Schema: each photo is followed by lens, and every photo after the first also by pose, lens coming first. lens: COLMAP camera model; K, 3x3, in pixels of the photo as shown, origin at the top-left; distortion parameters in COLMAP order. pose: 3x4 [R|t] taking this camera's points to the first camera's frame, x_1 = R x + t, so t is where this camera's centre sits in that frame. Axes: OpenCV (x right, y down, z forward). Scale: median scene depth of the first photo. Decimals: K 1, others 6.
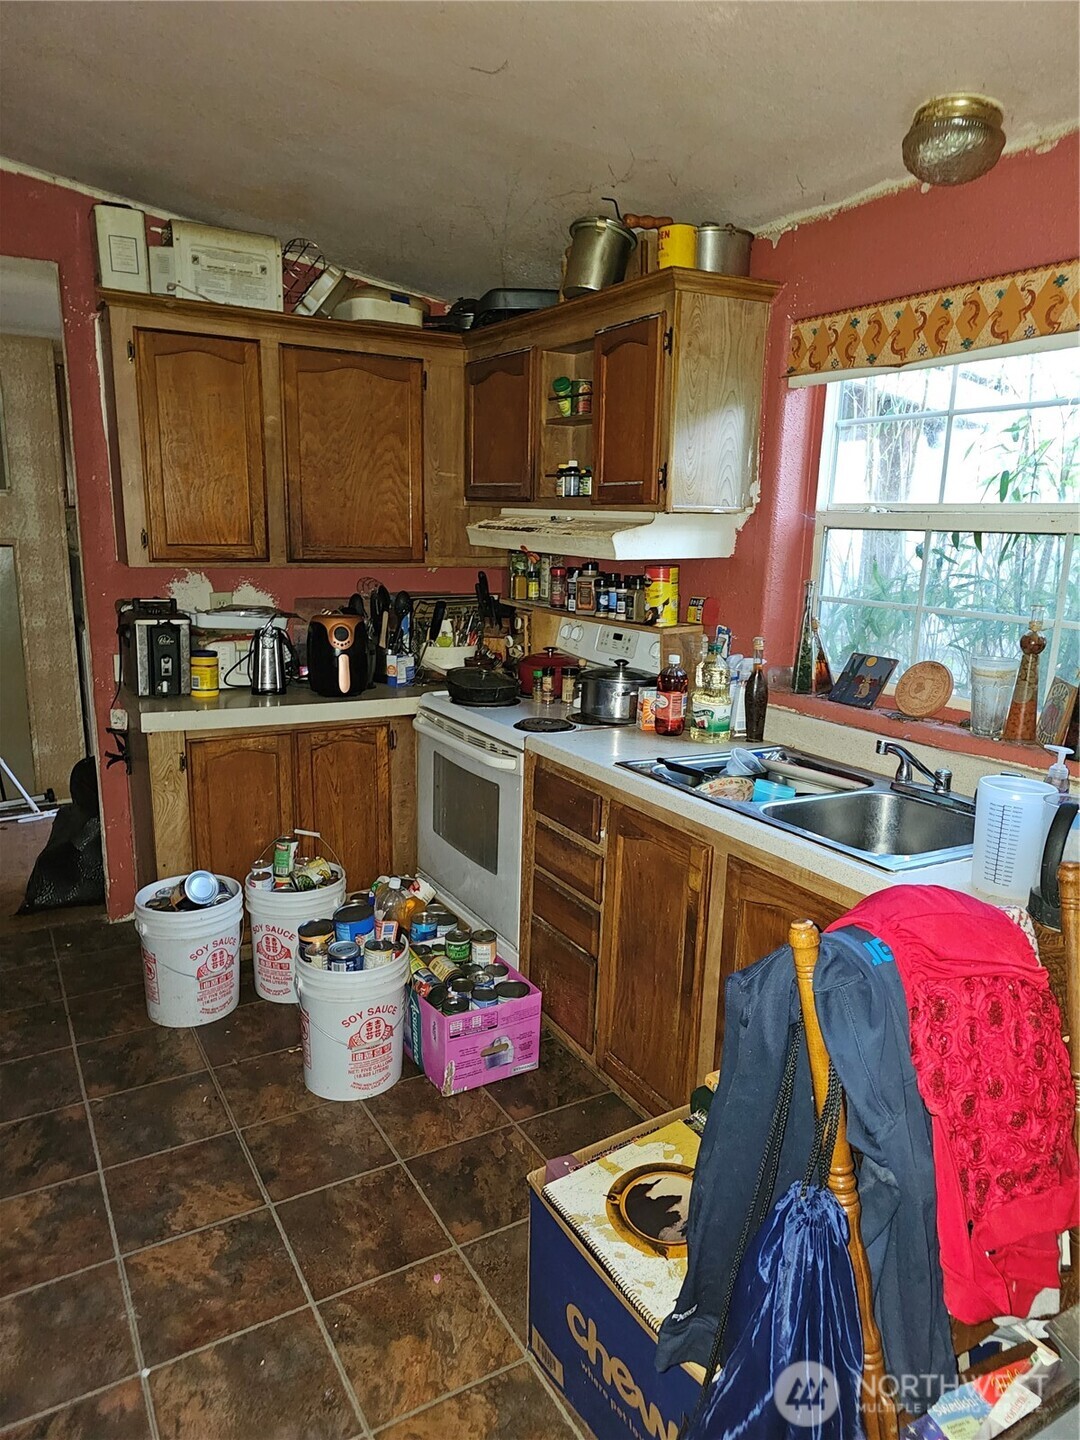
lens RADIAL K [[947.1, 0, 549.8], [0, 947.1, 723.0], [0, 0, 1]] dist [0.028378, -0.020172]
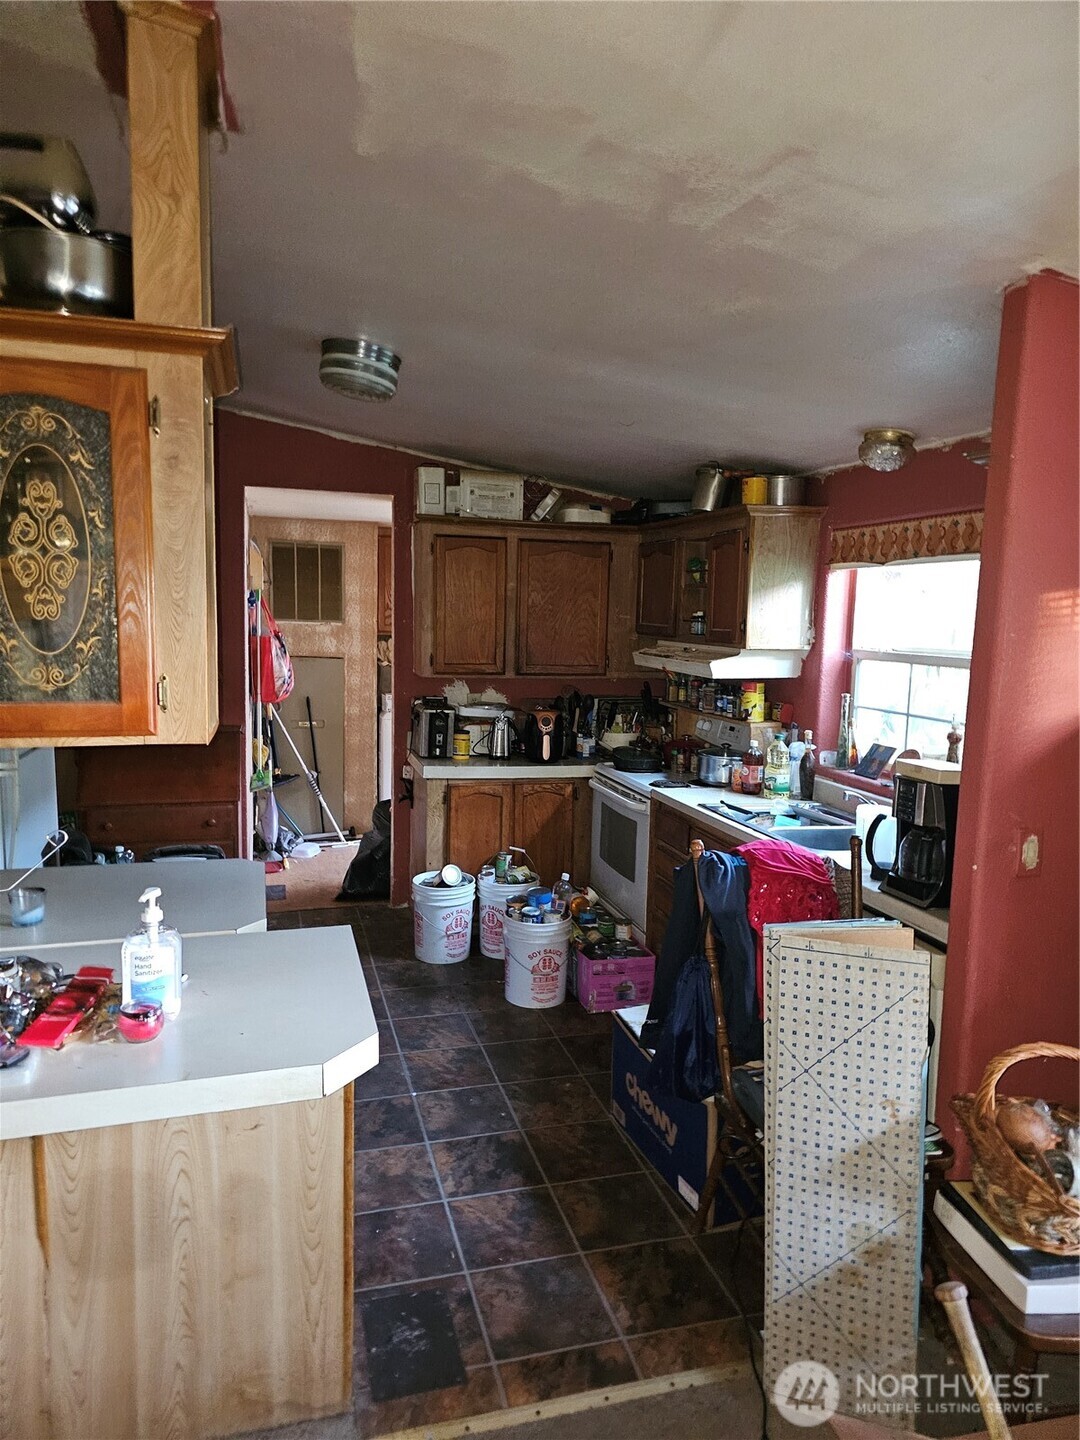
lens RADIAL K [[947.1, 0, 535.2], [0, 947.1, 717.8], [0, 0, 1]] dist [0.028378, -0.020172]
pose [[0.965032, 0.026089, -0.260829, 0.179238], [-0.054047, 0.993458, -0.100597, 0.060659], [0.256499, 0.111176, 0.960129, -0.526782]]
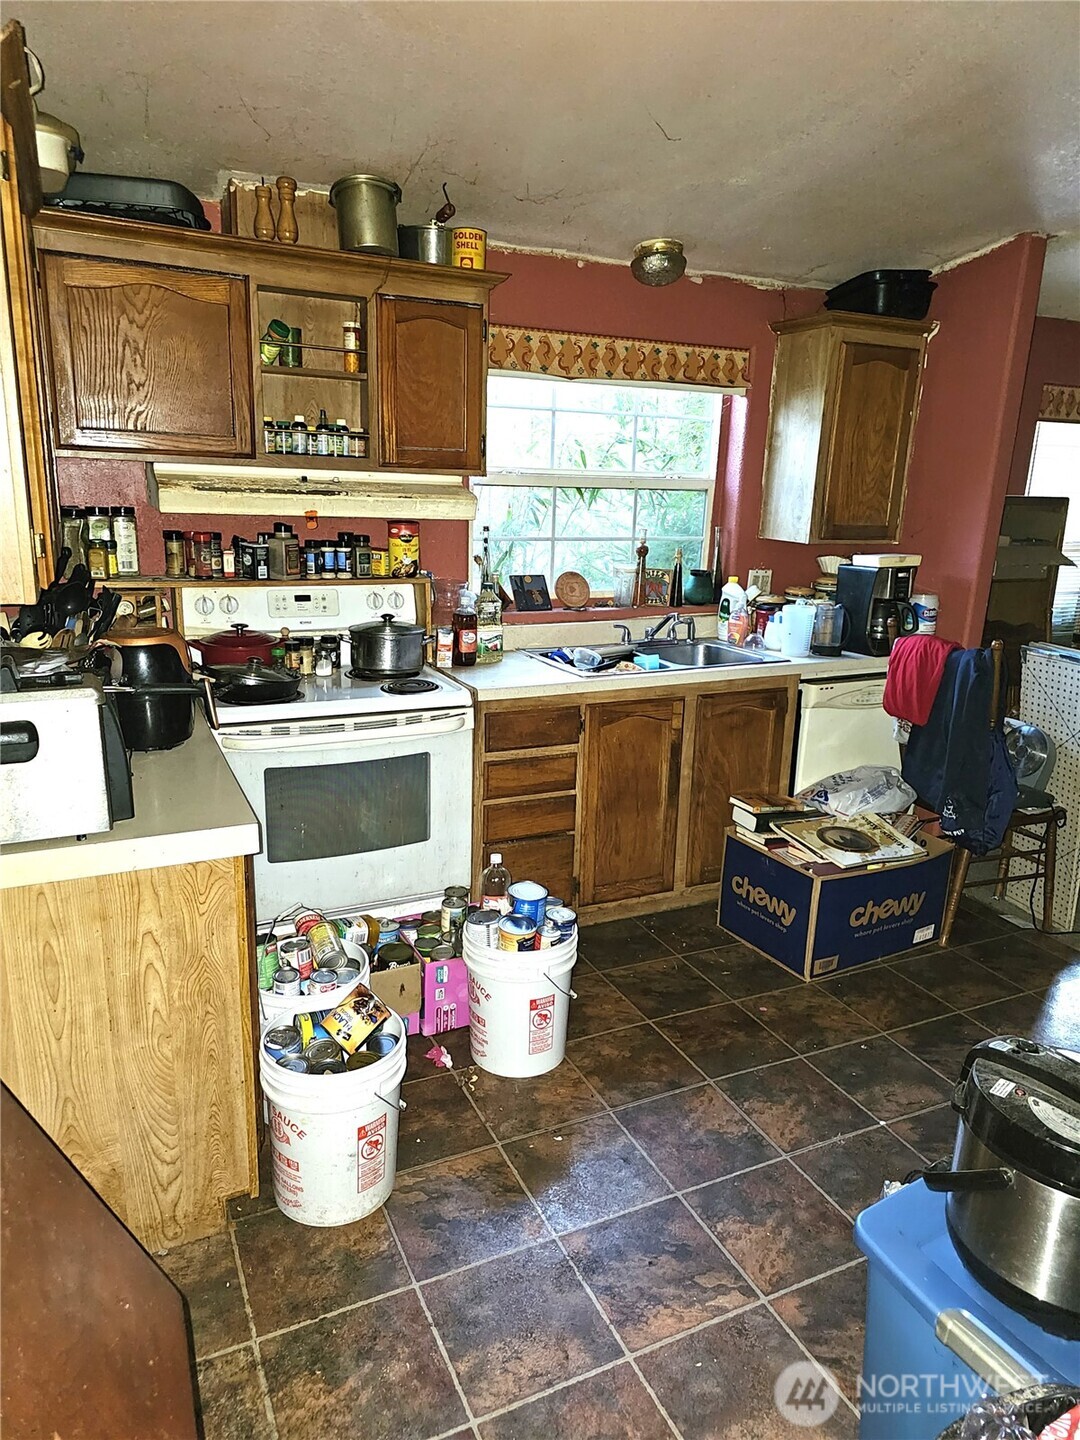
lens RADIAL K [[947.1, 0, 520.0], [0, 947.1, 739.0], [0, 0, 1]] dist [0.028378, -0.020172]
pose [[0.108686, -0.289511, 0.950984, -0.995614], [0.178095, 0.946844, 0.267897, -0.199922], [-0.977993, 0.140249, 0.154469, 0.736105]]
